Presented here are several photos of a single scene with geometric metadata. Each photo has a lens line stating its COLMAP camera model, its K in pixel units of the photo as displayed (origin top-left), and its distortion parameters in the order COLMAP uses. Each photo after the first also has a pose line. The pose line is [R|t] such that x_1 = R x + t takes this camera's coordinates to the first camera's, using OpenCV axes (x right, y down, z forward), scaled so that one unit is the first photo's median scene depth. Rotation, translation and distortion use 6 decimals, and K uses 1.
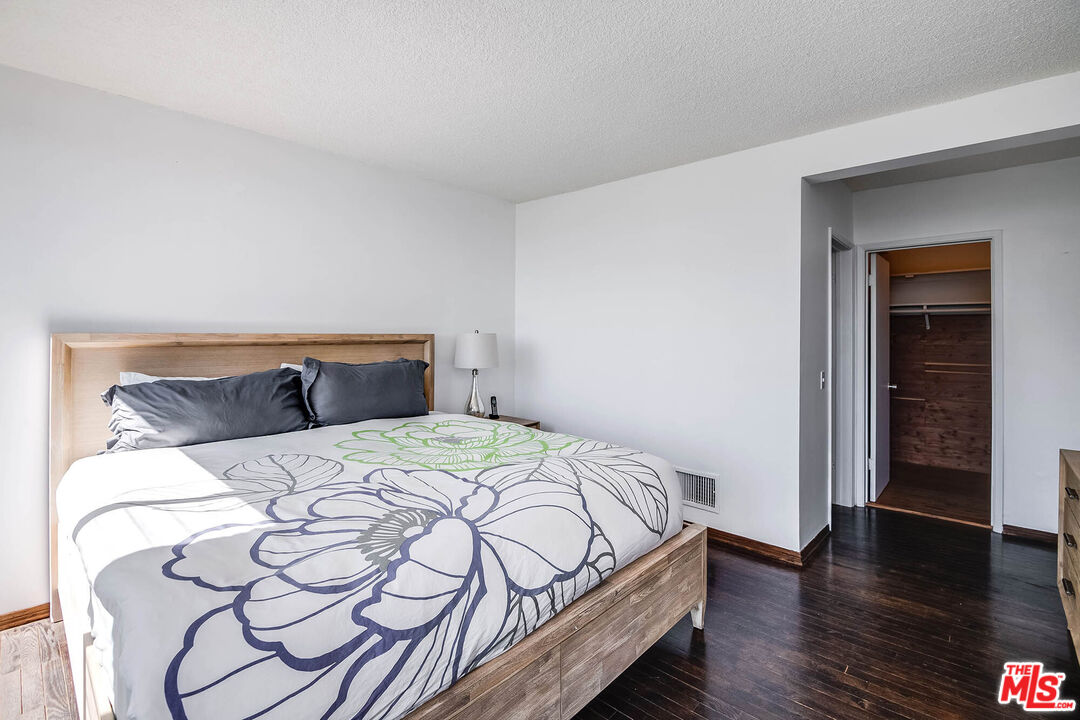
lens RADIAL K [[489.2, 0, 536.9], [0, 489.2, 334.1], [0, 0, 1]] dist [0.000587, 0.000003]
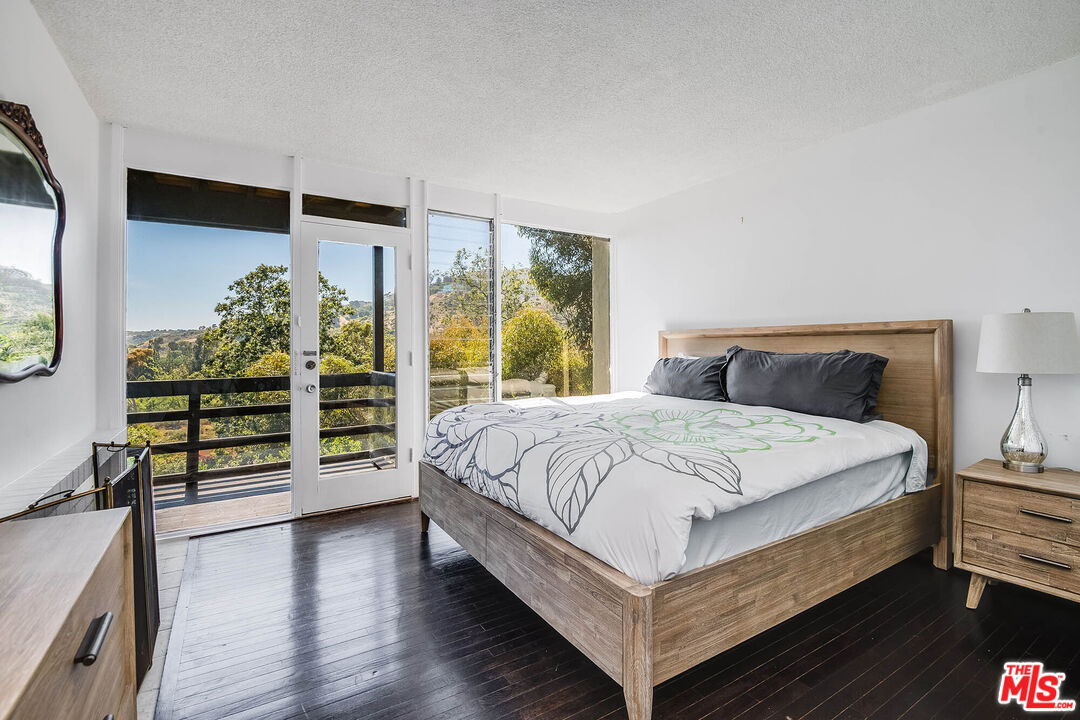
lens RADIAL K [[495.8, 0, 543.8], [0, 495.8, 329.2], [0, 0, 1]] dist [0.000283, -0.000263]
pose [[-0.258983, -0.034233, -0.965275, 0.963477], [0.005722, 0.999300, -0.036975, 0.057226], [0.965865, -0.015100, -0.258606, 0.985590]]
